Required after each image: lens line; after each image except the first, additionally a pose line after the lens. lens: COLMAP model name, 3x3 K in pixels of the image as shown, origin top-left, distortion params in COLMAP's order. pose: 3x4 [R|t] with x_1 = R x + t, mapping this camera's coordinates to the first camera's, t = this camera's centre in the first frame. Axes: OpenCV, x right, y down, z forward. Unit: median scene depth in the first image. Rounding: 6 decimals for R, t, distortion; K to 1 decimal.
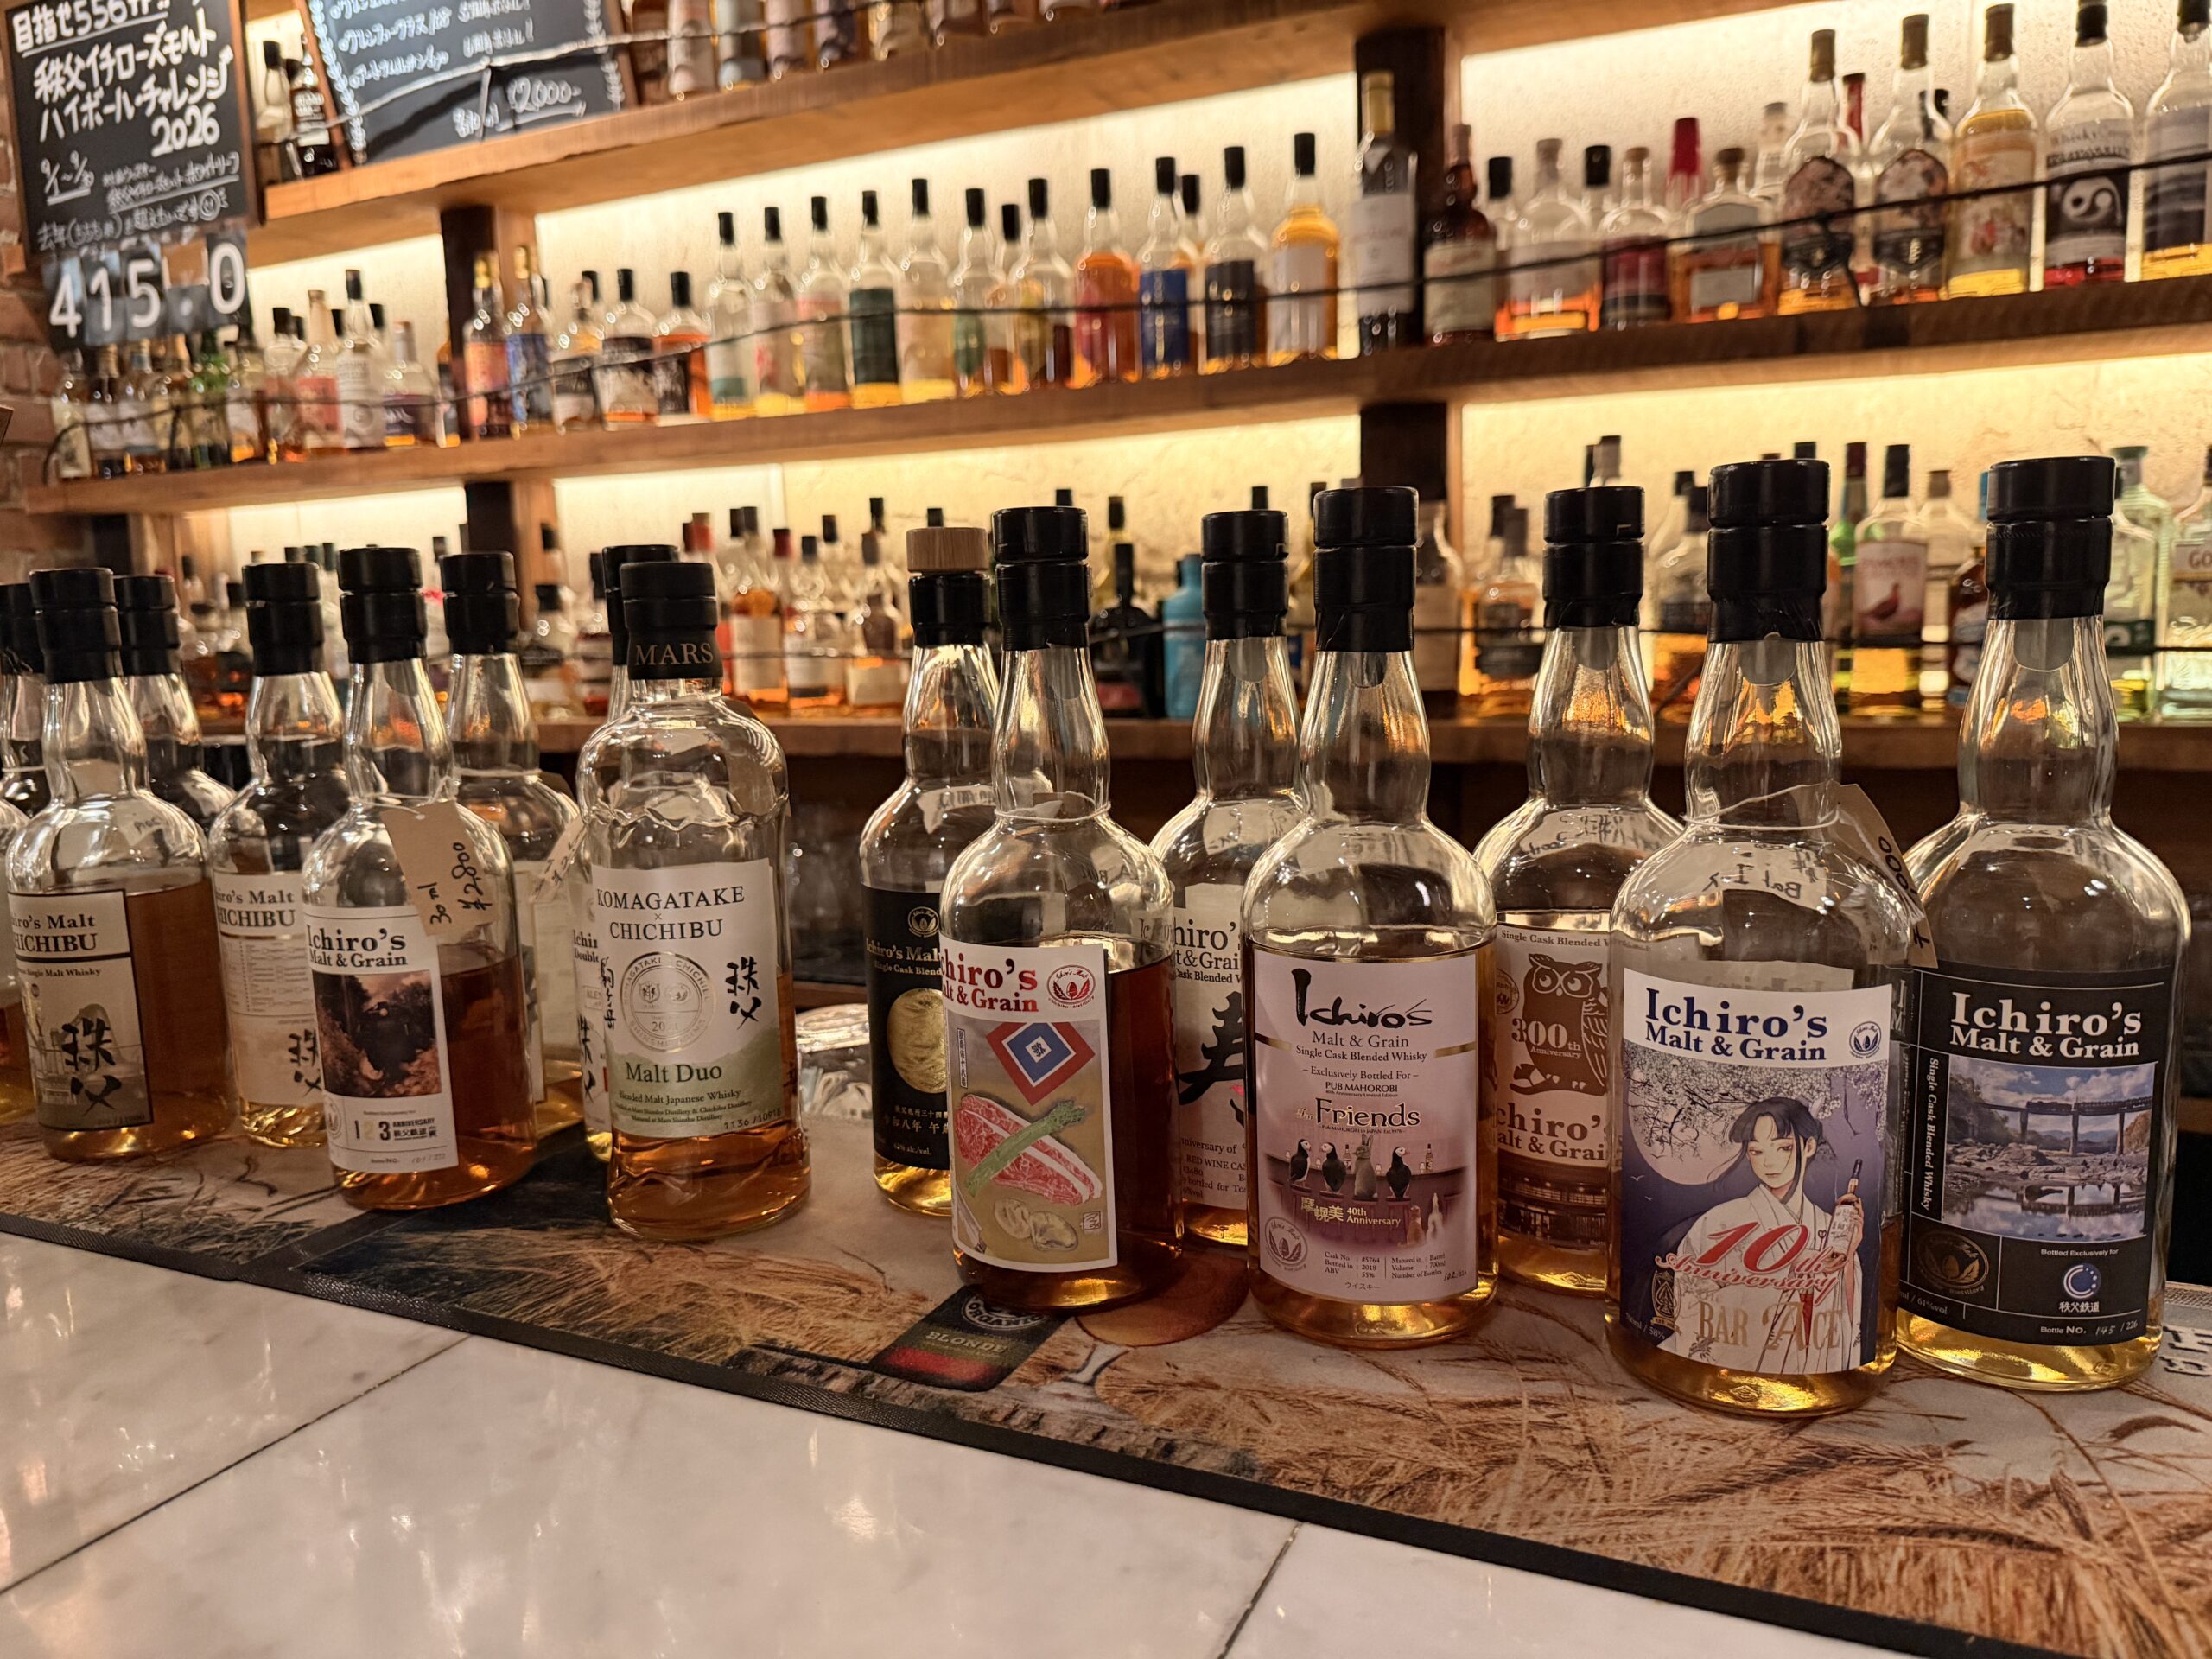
lens RADIAL K [[1530.6, 0, 1110.0], [0, 1530.6, 815.6], [0, 0, 1]] dist [0.034719, -0.046442]
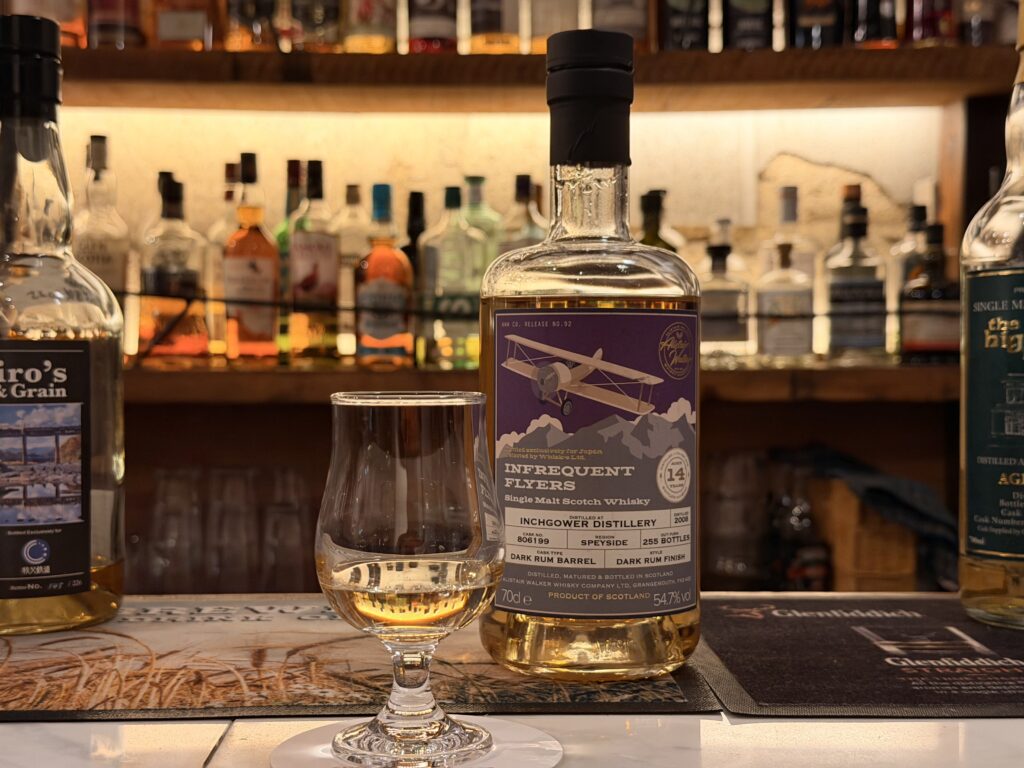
lens RADIAL K [[1435.9, 0, 503.8], [0, 1435.9, 382.9], [0, 0, 1]] dist [0.083487, 0.000000]
pose [[0.899130, 0.018027, 0.437310, 0.421780], [0.035543, 0.992844, -0.114007, 0.317054], [-0.436236, 0.118050, 0.892055, -0.475048]]
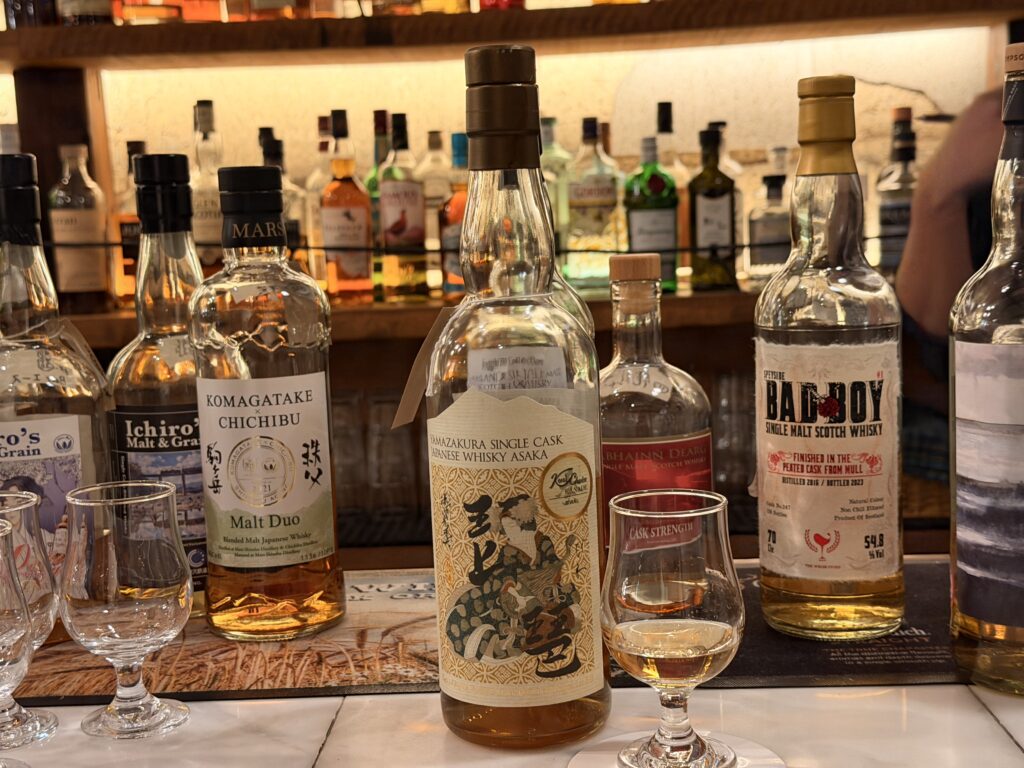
lens RADIAL K [[1435.9, 0, 512.1], [0, 1435.9, 385.6], [0, 0, 1]] dist [0.083487, 0.000000]
pose [[0.925708, -0.056223, 0.374038, 0.317952], [0.066384, 0.997691, -0.014326, 0.130747], [-0.372369, 0.038092, 0.927303, -0.929892]]
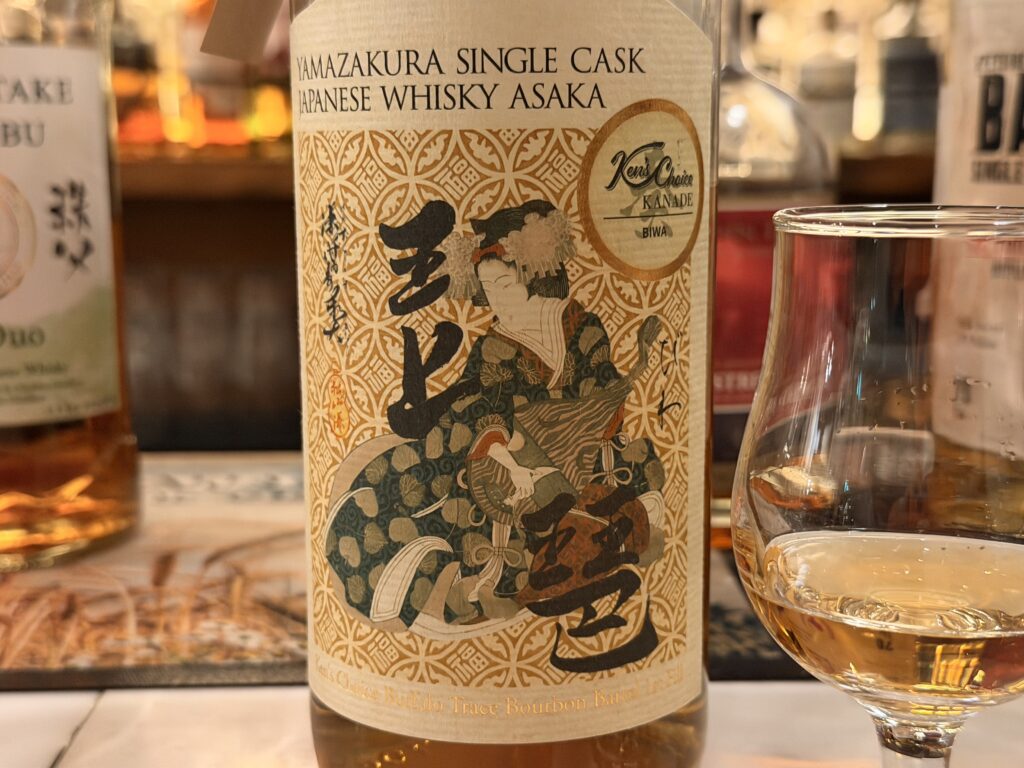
lens RADIAL K [[1435.9, 0, 507.4], [0, 1435.9, 415.6], [0, 0, 1]] dist [0.083487, 0.000000]
pose [[0.898110, -0.055965, 0.436196, 0.597088], [0.036301, 0.997919, 0.053293, 0.267280], [-0.438271, -0.032028, 0.898272, -0.112156]]
